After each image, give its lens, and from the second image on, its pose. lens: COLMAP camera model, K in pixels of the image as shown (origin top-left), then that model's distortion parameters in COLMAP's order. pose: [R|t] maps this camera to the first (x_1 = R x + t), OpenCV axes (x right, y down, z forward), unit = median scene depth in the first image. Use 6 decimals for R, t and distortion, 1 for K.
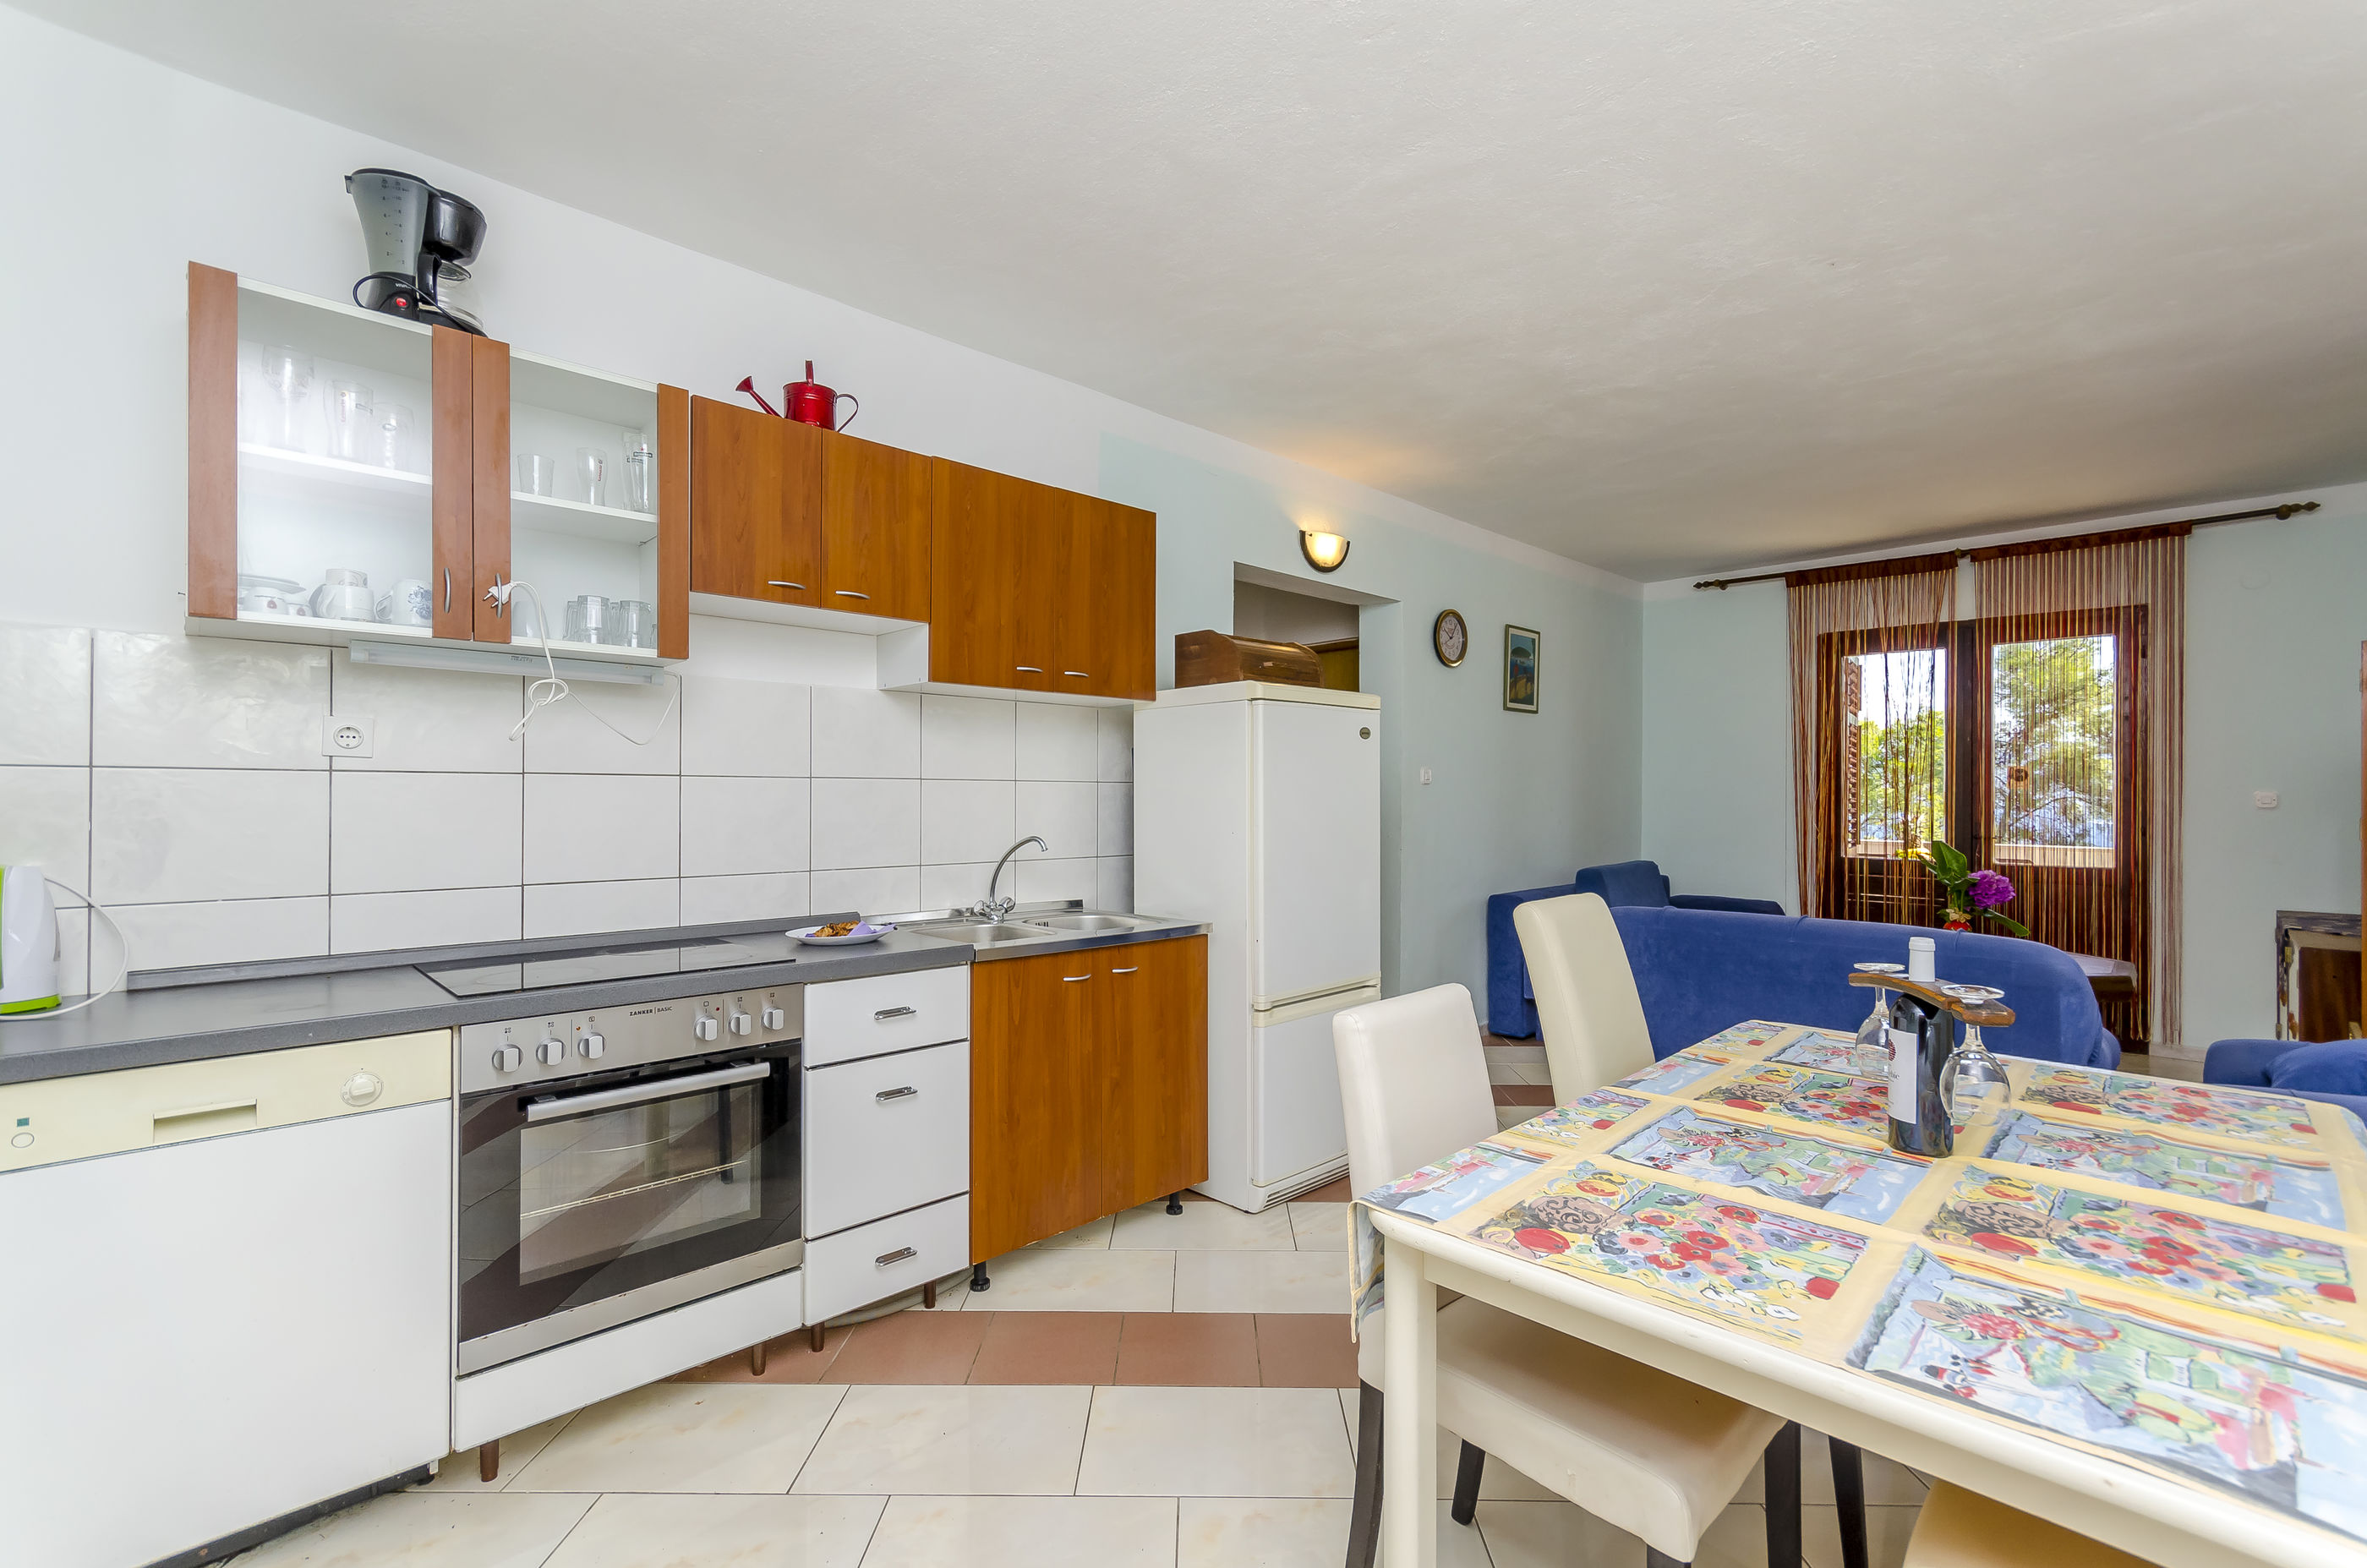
lens RADIAL K [[1045.8, 0, 1212.9], [0, 1045.8, 803.1], [0, 0, 1]] dist [0.001390, -0.001305]
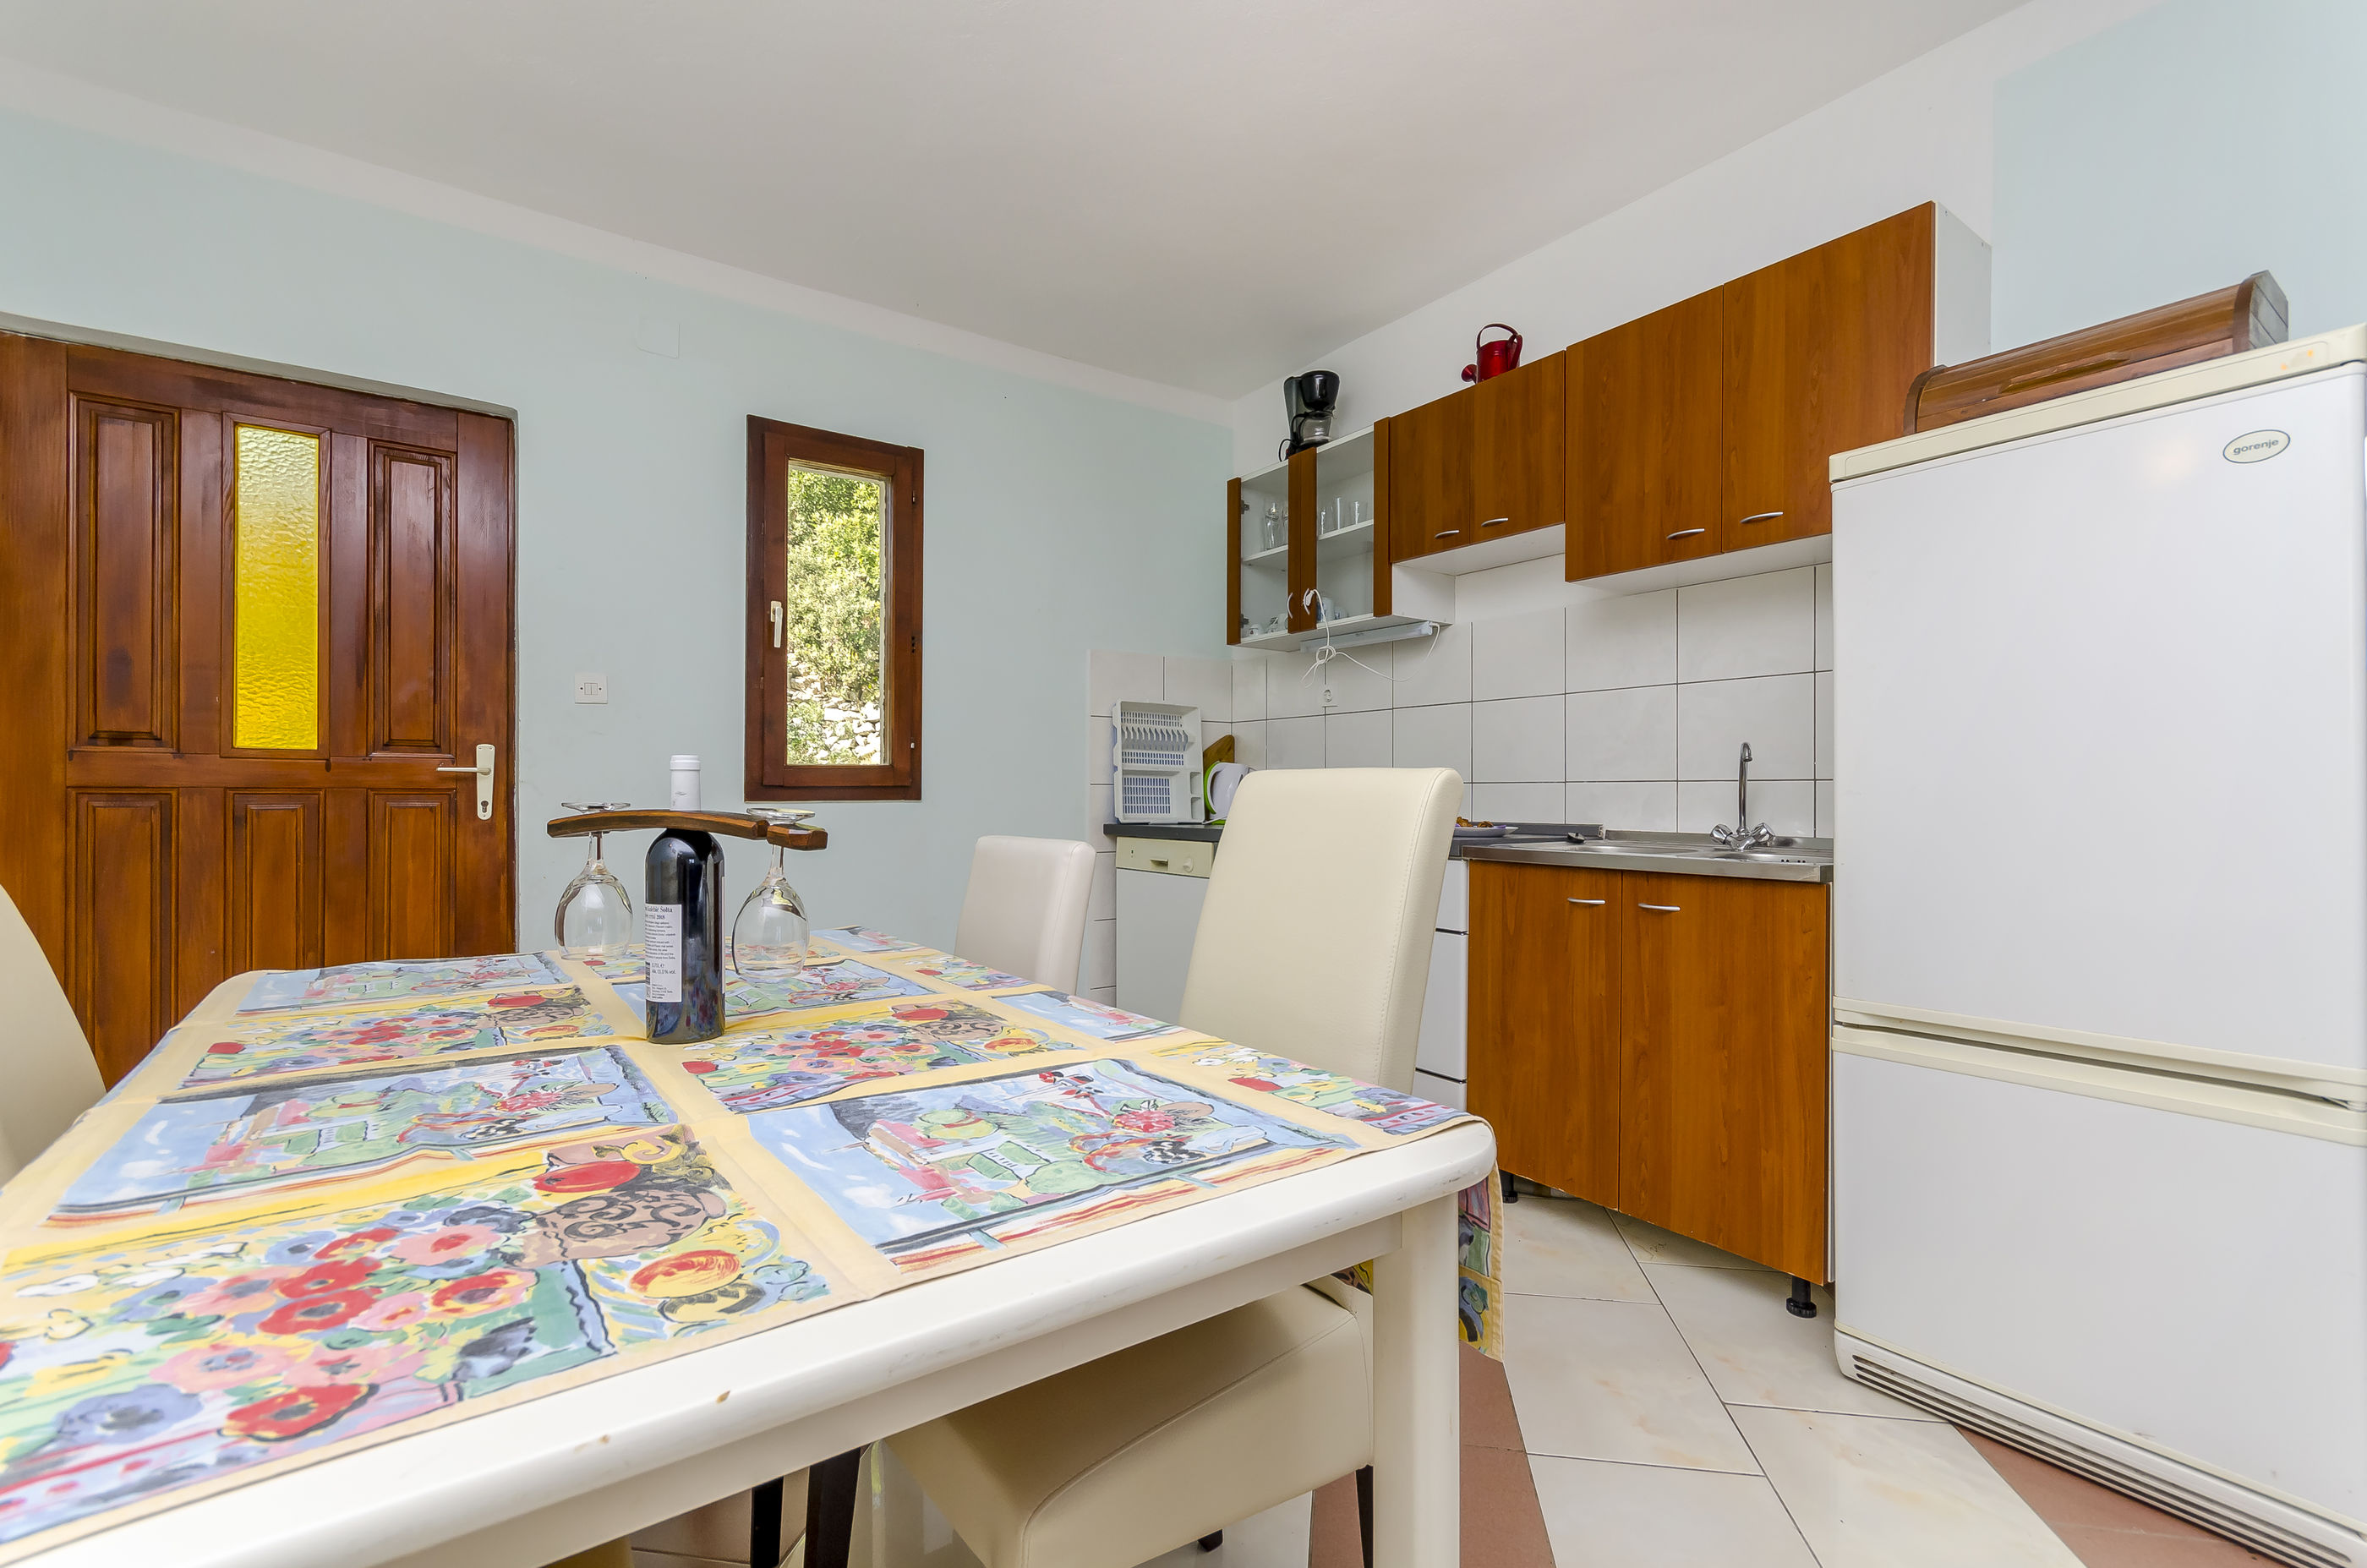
lens RADIAL K [[1045.8, 0, 1182.5], [0, 1045.8, 807.0], [0, 0, 1]] dist [0.001390, -0.001305]
pose [[-0.152860, 0.010325, -0.988194, 1.003294], [-0.013523, 0.999830, 0.012539, 0.112970], [0.988155, 0.015280, -0.152695, 1.079611]]
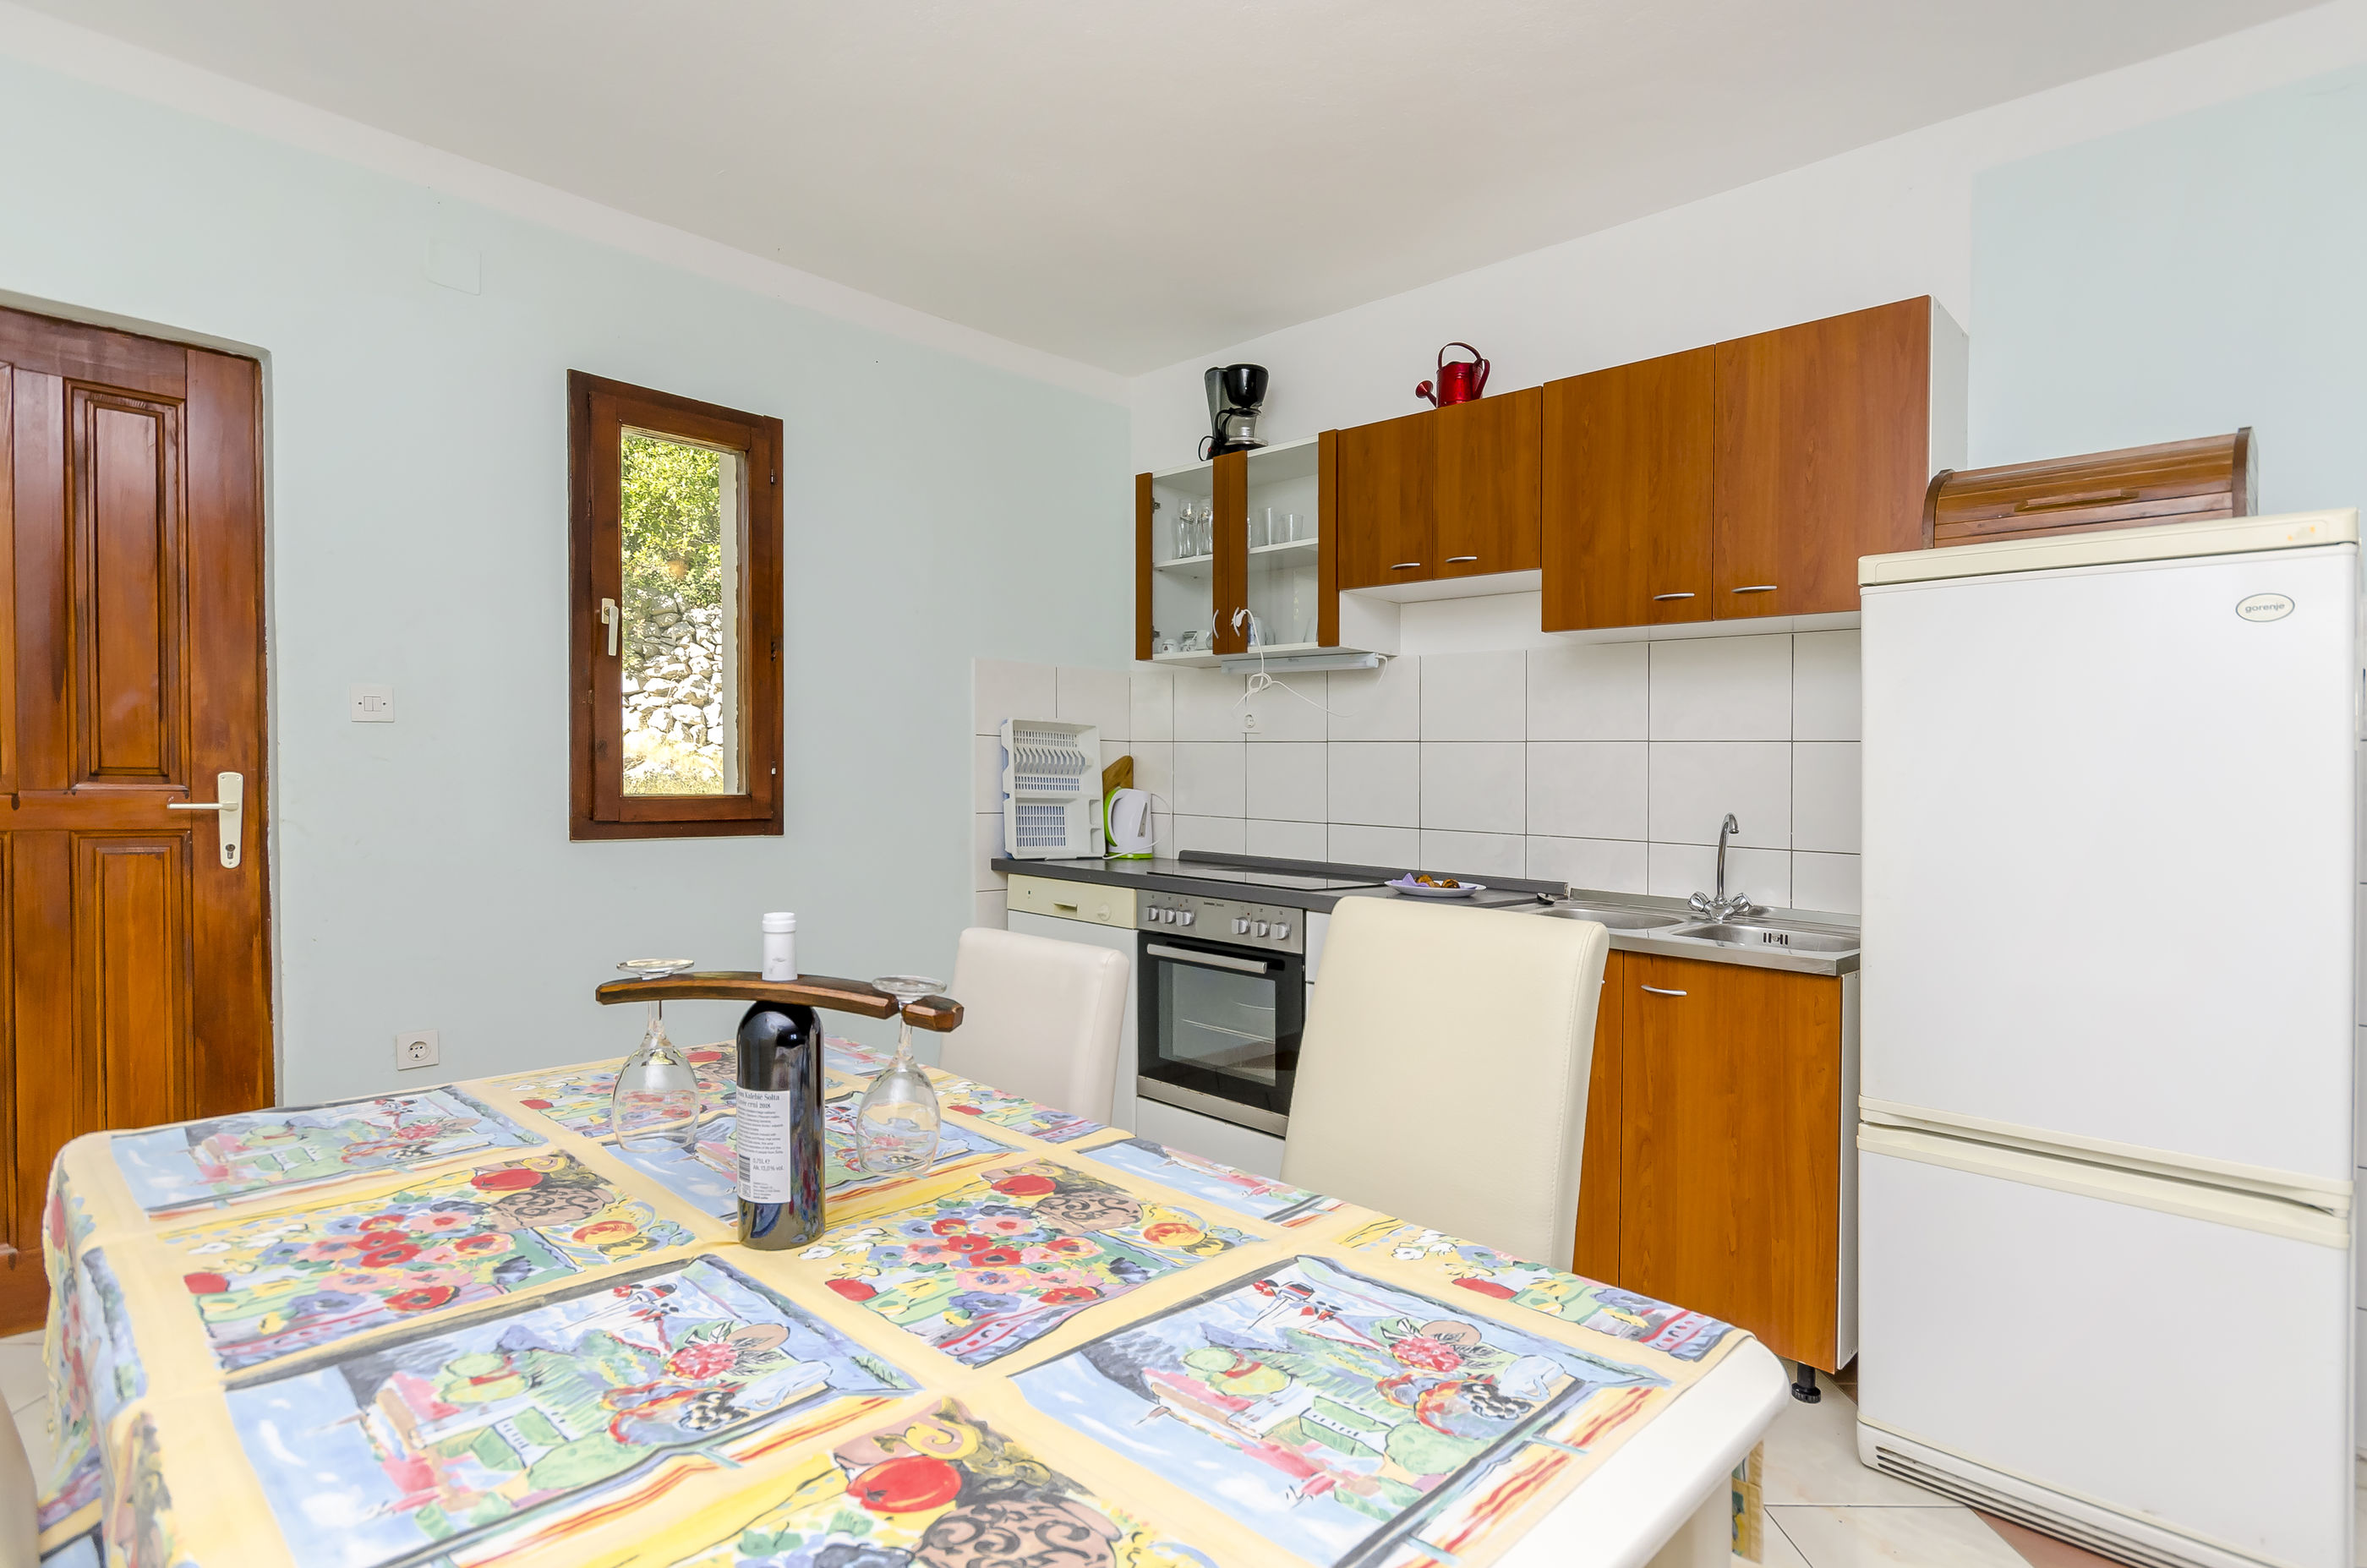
lens RADIAL K [[1187.5, 0, 1183.1], [0, 1187.5, 807.9], [0, 0, 1]] dist [0.002034, -0.006588]
pose [[0.016501, 0.025562, -0.999537, 1.045918], [-0.023691, 0.999402, 0.025168, 0.028285], [0.999583, 0.023264, 0.017096, 0.908368]]
